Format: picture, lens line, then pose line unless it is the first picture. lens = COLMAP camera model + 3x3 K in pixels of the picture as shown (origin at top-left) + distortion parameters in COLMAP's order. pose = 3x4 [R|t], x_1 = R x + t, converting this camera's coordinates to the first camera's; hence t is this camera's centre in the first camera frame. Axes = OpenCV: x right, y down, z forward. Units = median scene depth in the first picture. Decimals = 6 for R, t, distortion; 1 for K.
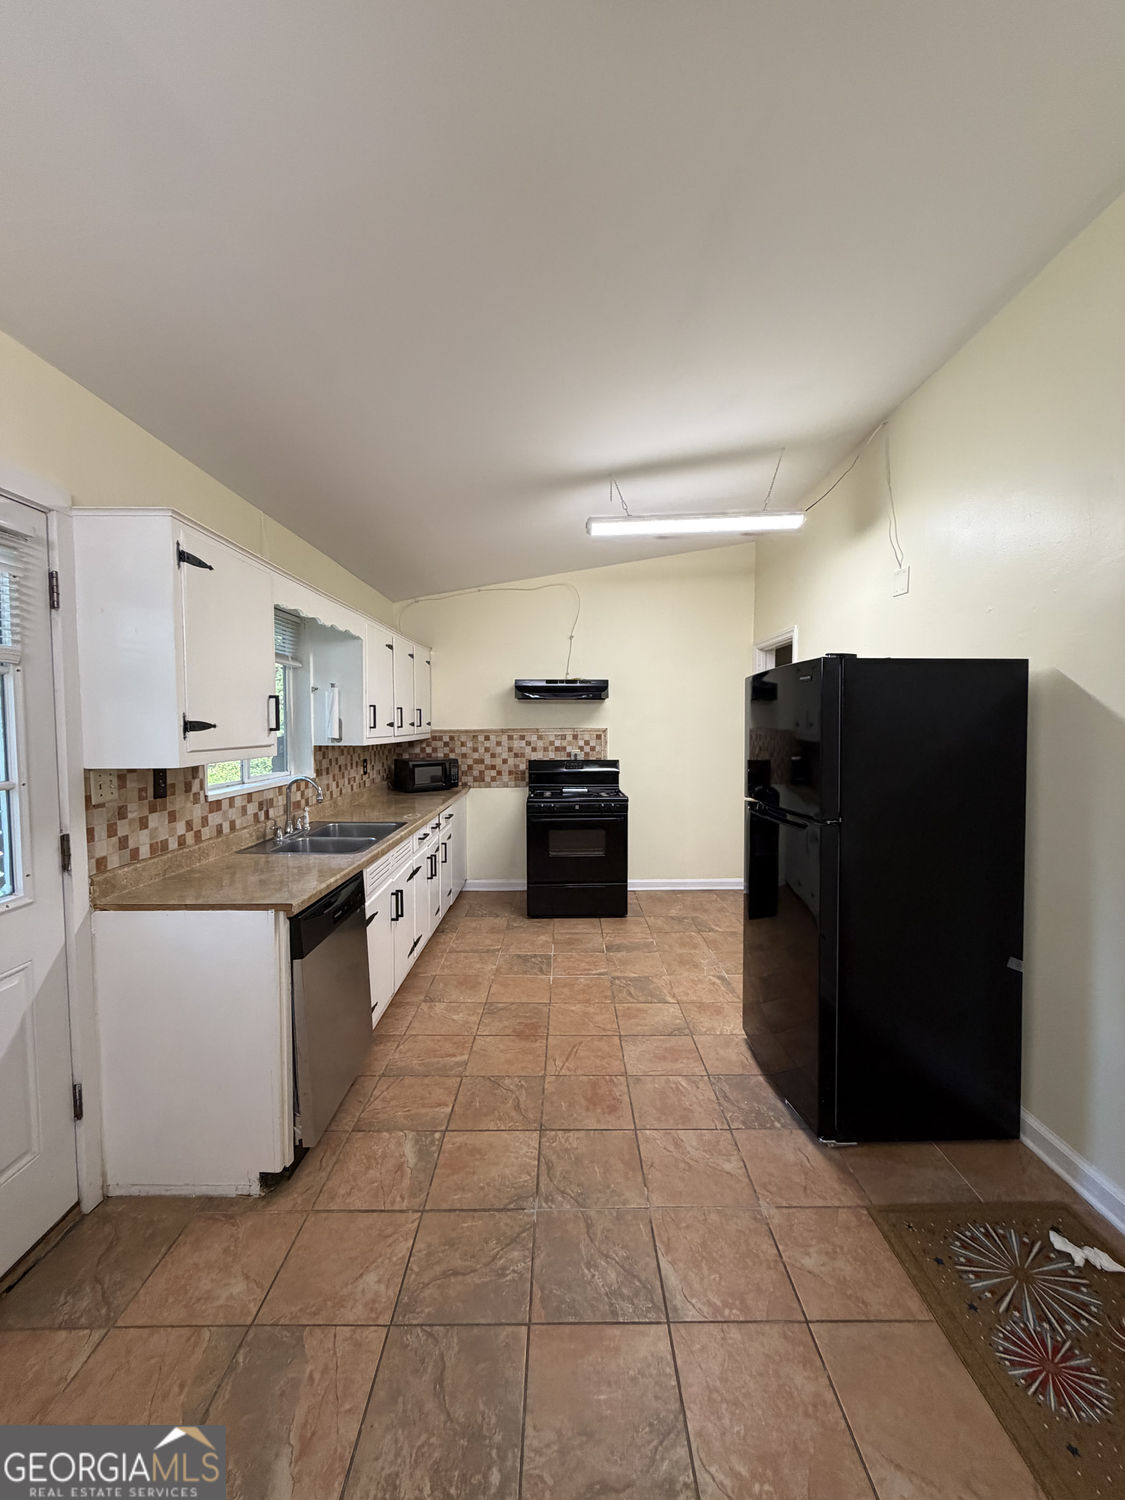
lens RADIAL K [[595.3, 0, 560.2], [0, 595.3, 746.7], [0, 0, 1]] dist [-0.000998, 0.000148]
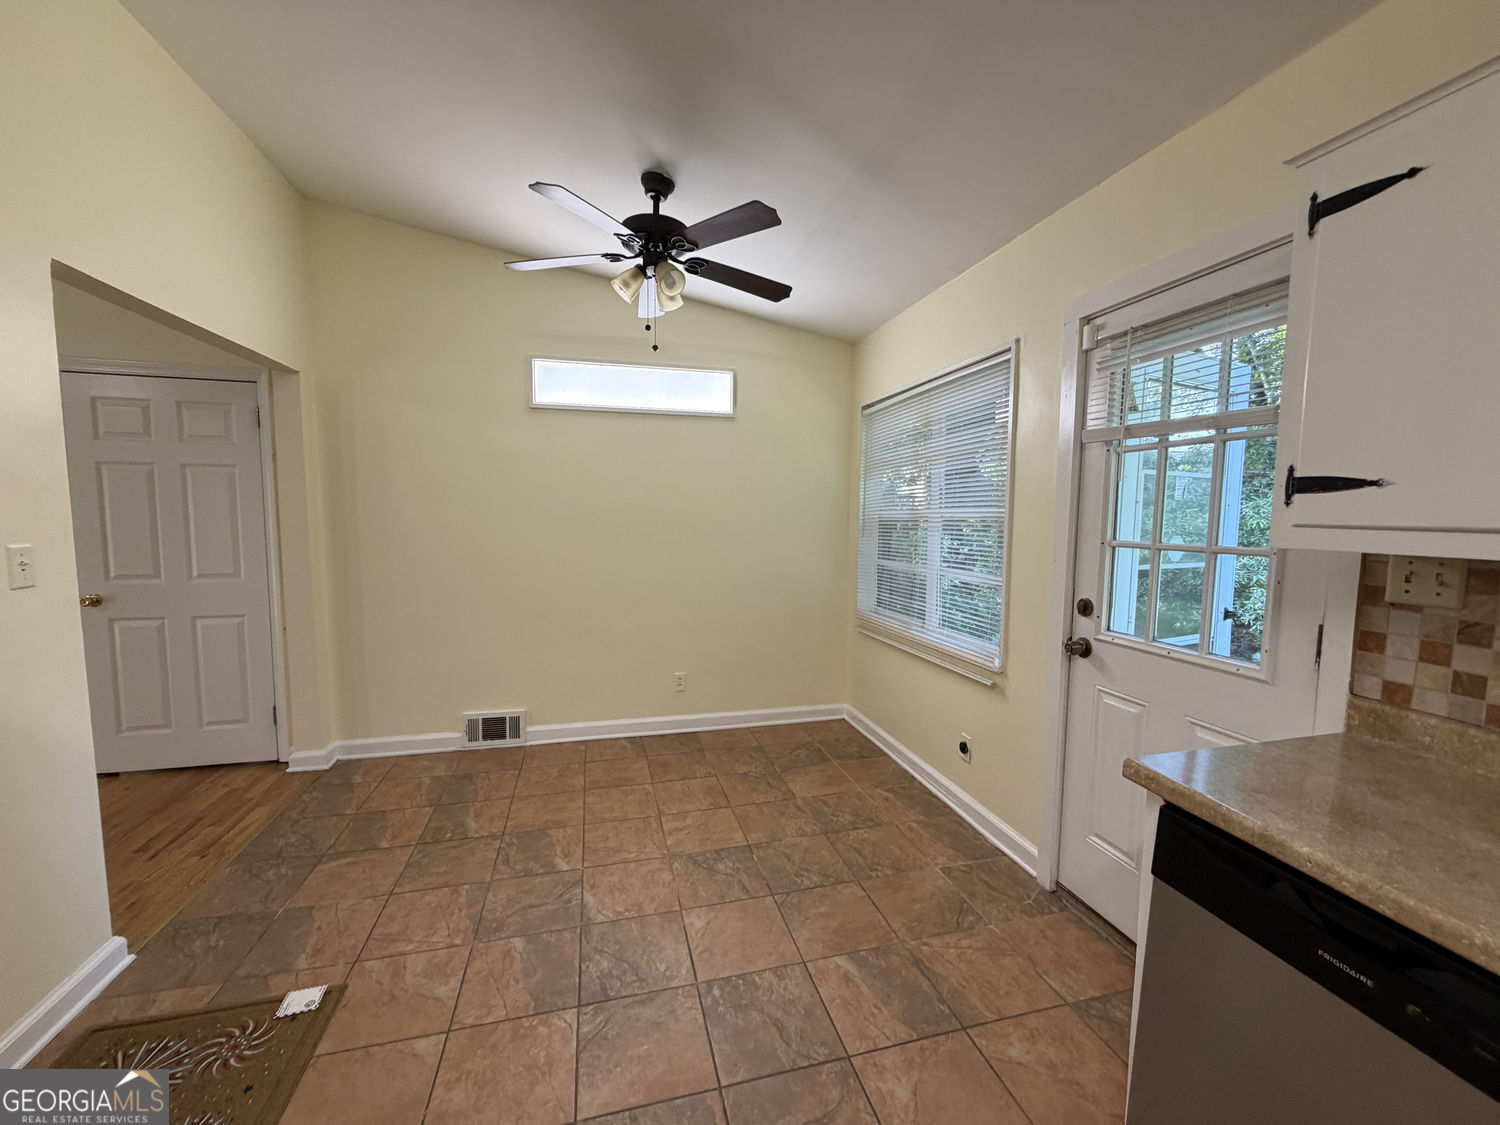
lens RADIAL K [[595.3, 0, 746.8], [0, 595.3, 564.4], [0, 0, 1]] dist [-0.000998, 0.000148]
pose [[-0.967053, 0.020427, -0.253753, 0.076208], [-0.013783, 0.991112, 0.132312, -0.018335], [0.254201, 0.131451, -0.958177, 1.006291]]
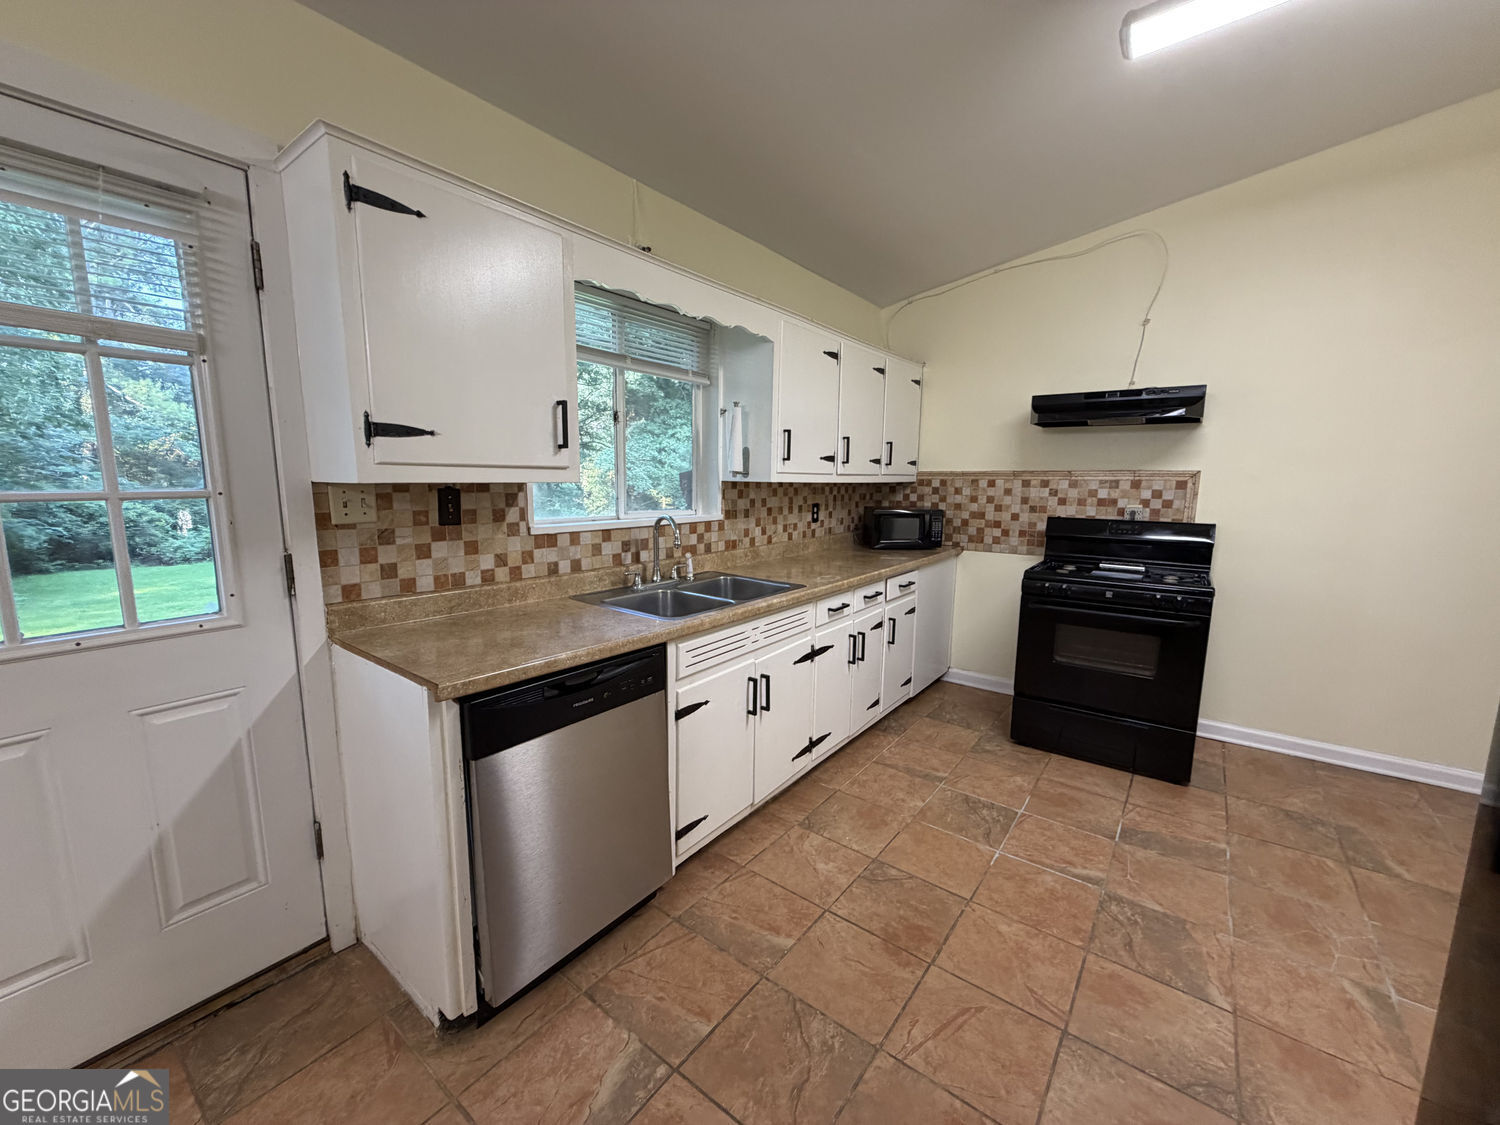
lens RADIAL K [[595.3, 0, 744.7], [0, 595.3, 562.6], [0, 0, 1]] dist [-0.000998, 0.000148]
pose [[0.795259, 0.099347, -0.598074, 0.156847], [-0.038973, 0.992819, 0.113096, 0.020848], [0.605015, -0.066632, 0.793421, 0.456252]]
